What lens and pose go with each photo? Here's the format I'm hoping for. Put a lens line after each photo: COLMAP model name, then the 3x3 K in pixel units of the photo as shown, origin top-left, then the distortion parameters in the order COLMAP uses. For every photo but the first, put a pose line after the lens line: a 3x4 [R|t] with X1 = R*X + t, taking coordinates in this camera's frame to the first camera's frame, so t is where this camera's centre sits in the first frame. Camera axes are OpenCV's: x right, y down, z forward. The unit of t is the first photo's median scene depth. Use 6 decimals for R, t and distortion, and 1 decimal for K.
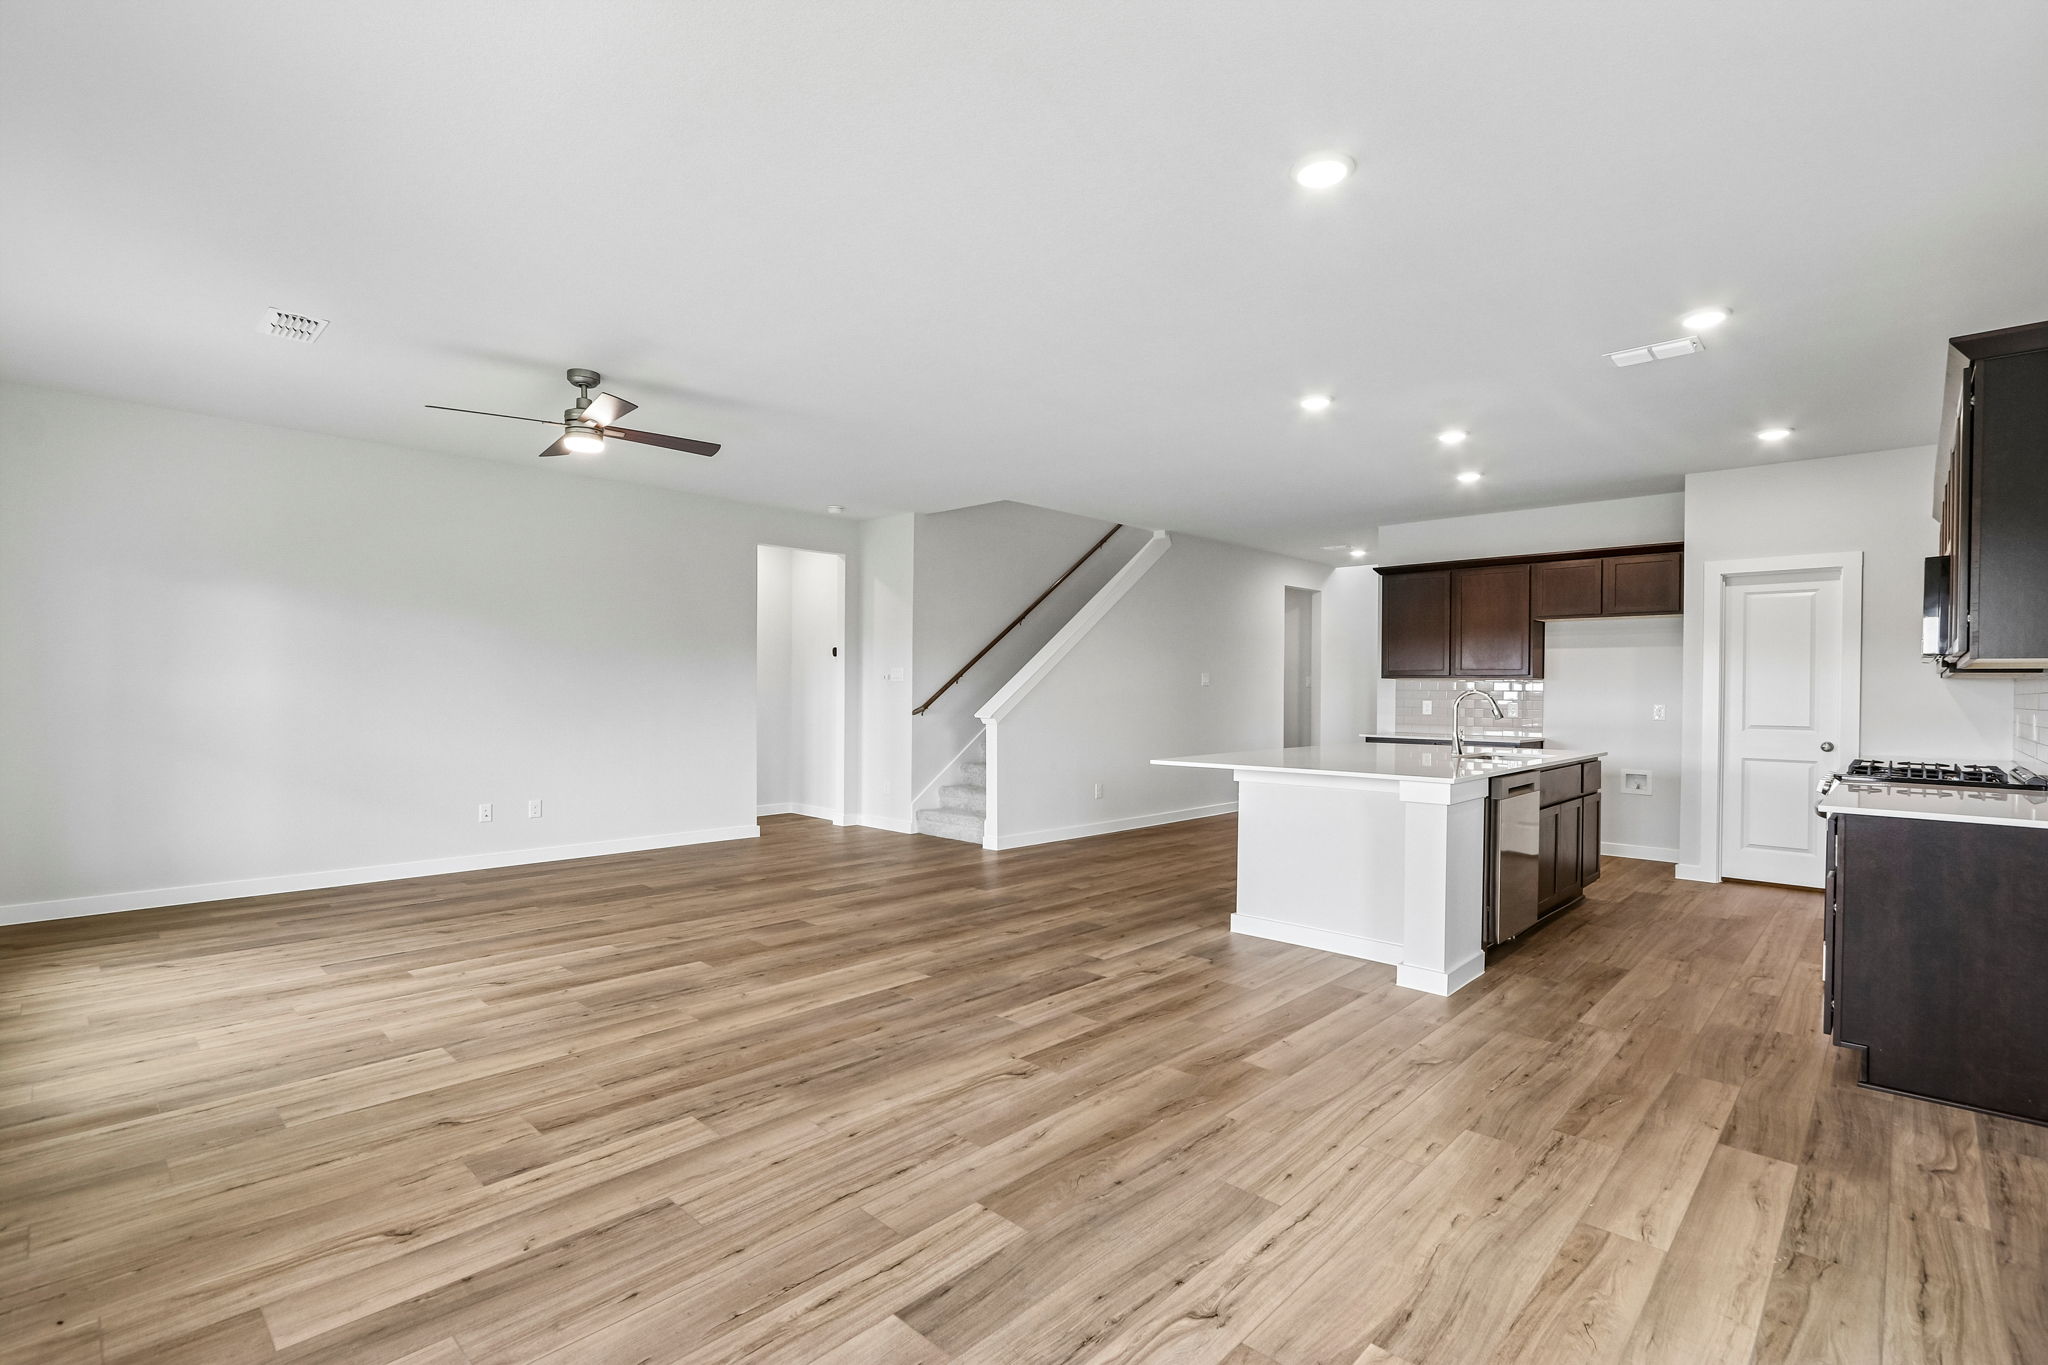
lens RADIAL K [[946.8, 0, 1029.3], [0, 946.8, 687.2], [0, 0, 1]] dist [-0.010805, 0.002763]
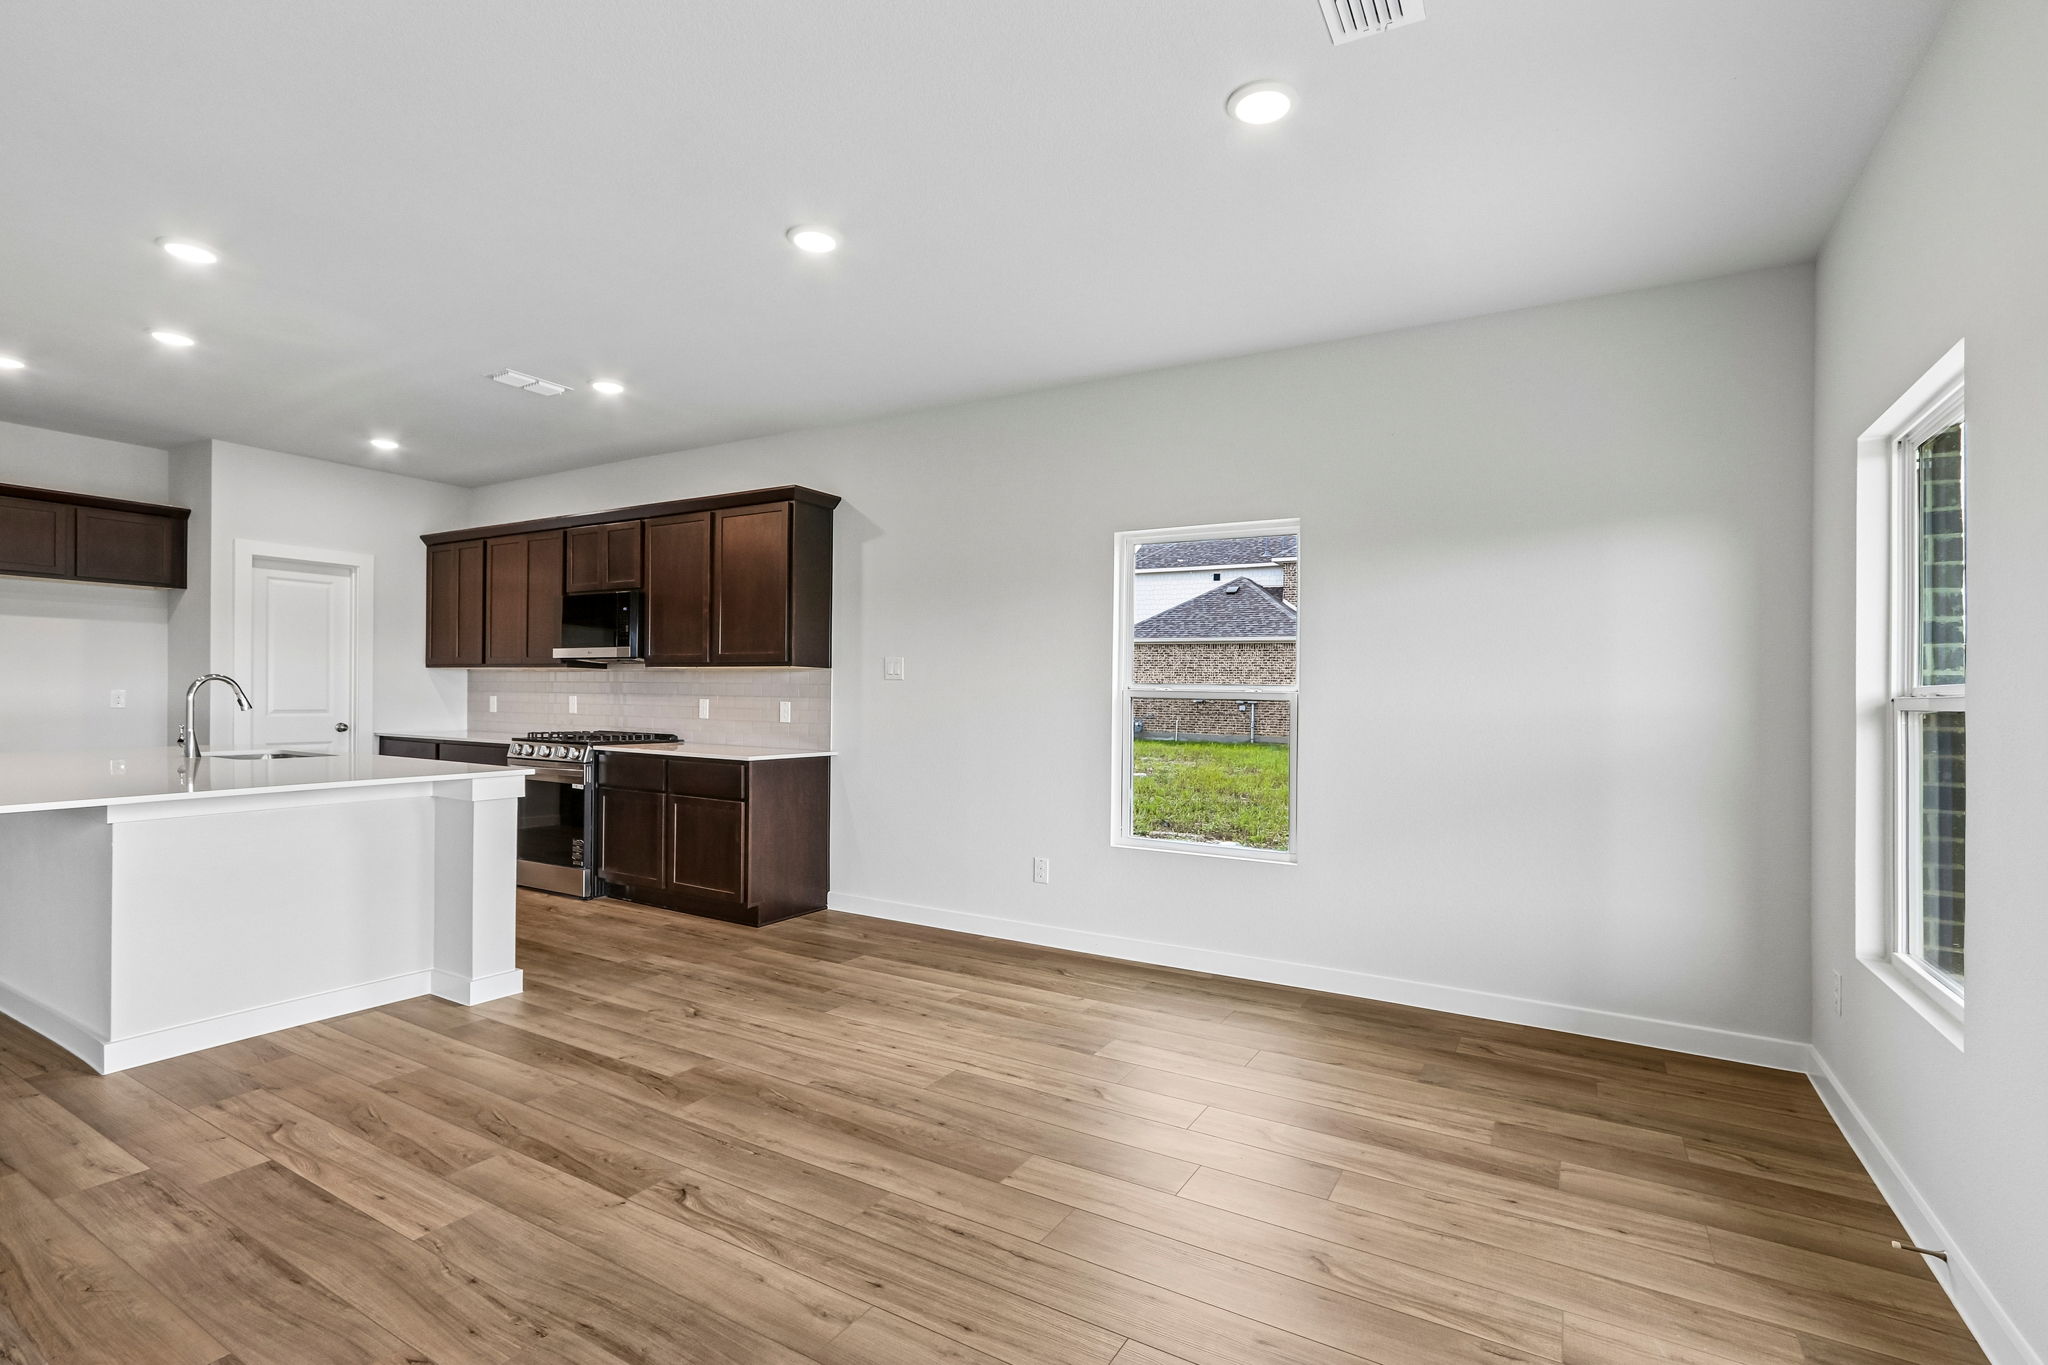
lens RADIAL K [[946.8, 0, 1025.4], [0, 946.8, 698.2], [0, 0, 1]] dist [-0.010805, 0.002763]
pose [[-0.228067, -0.011613, 0.973576, -0.668302], [-0.019852, 0.999776, 0.007275, 0.005540], [-0.973443, -0.017668, -0.228246, 0.767944]]
